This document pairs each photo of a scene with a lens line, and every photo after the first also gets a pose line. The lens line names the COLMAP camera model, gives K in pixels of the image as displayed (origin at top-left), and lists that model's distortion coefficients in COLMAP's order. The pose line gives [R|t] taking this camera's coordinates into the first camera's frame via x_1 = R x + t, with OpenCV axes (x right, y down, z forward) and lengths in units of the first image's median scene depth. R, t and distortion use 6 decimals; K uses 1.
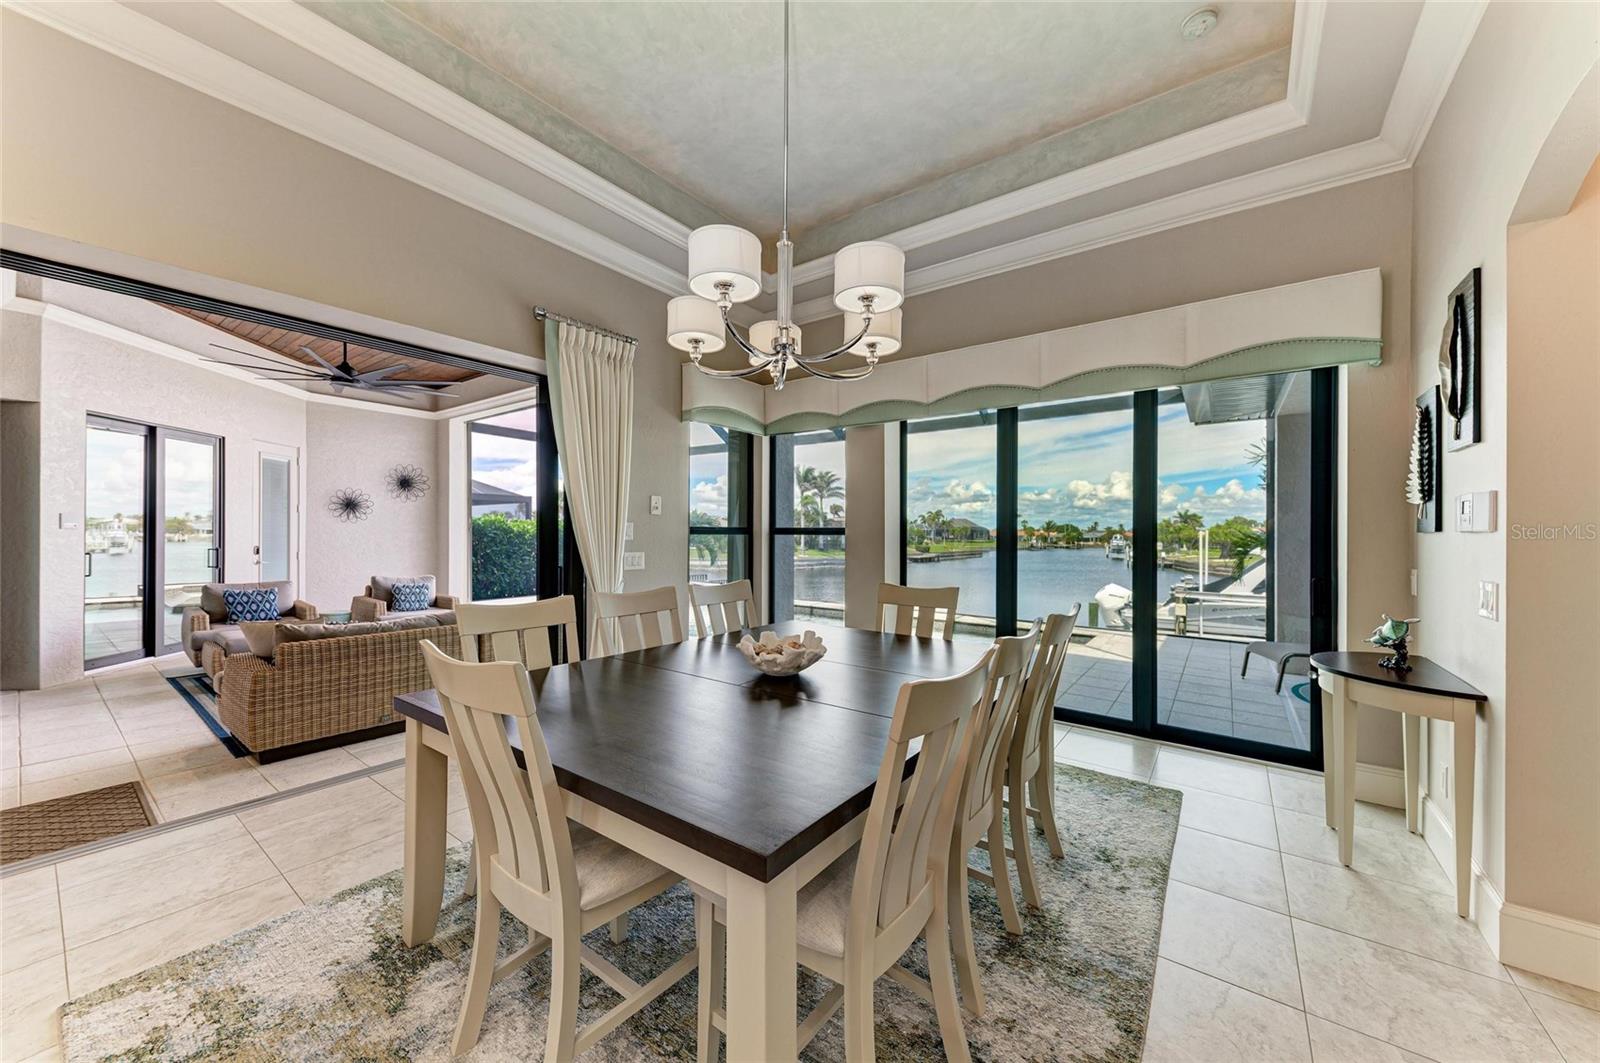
lens RADIAL K [[574.5, 0, 791.4], [0, 574.5, 526.1], [0, 0, 1]] dist [0.011907, -0.004353]
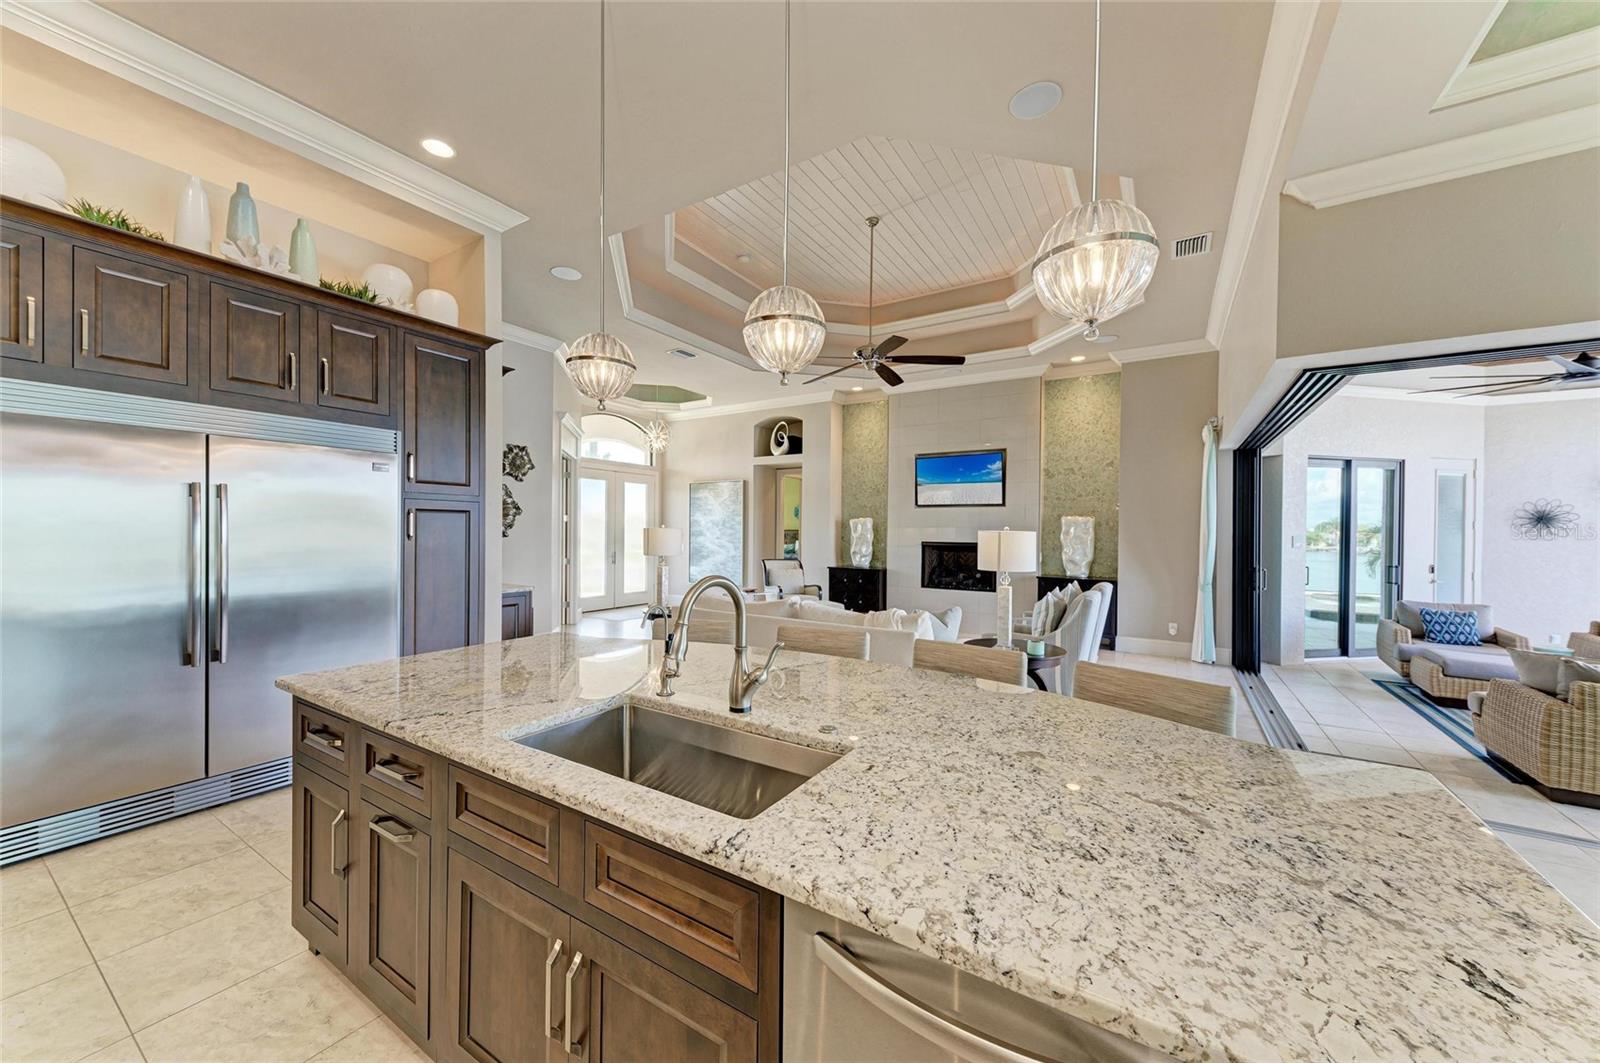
lens RADIAL K [[574.5, 0, 801.3], [0, 574.5, 535.2], [0, 0, 1]] dist [0.011907, -0.004353]
pose [[0.088530, -0.002095, -0.996071, -0.035667], [0.003608, 0.999992, -0.001783, -0.022558], [0.996067, -0.003436, 0.088537, -0.205433]]
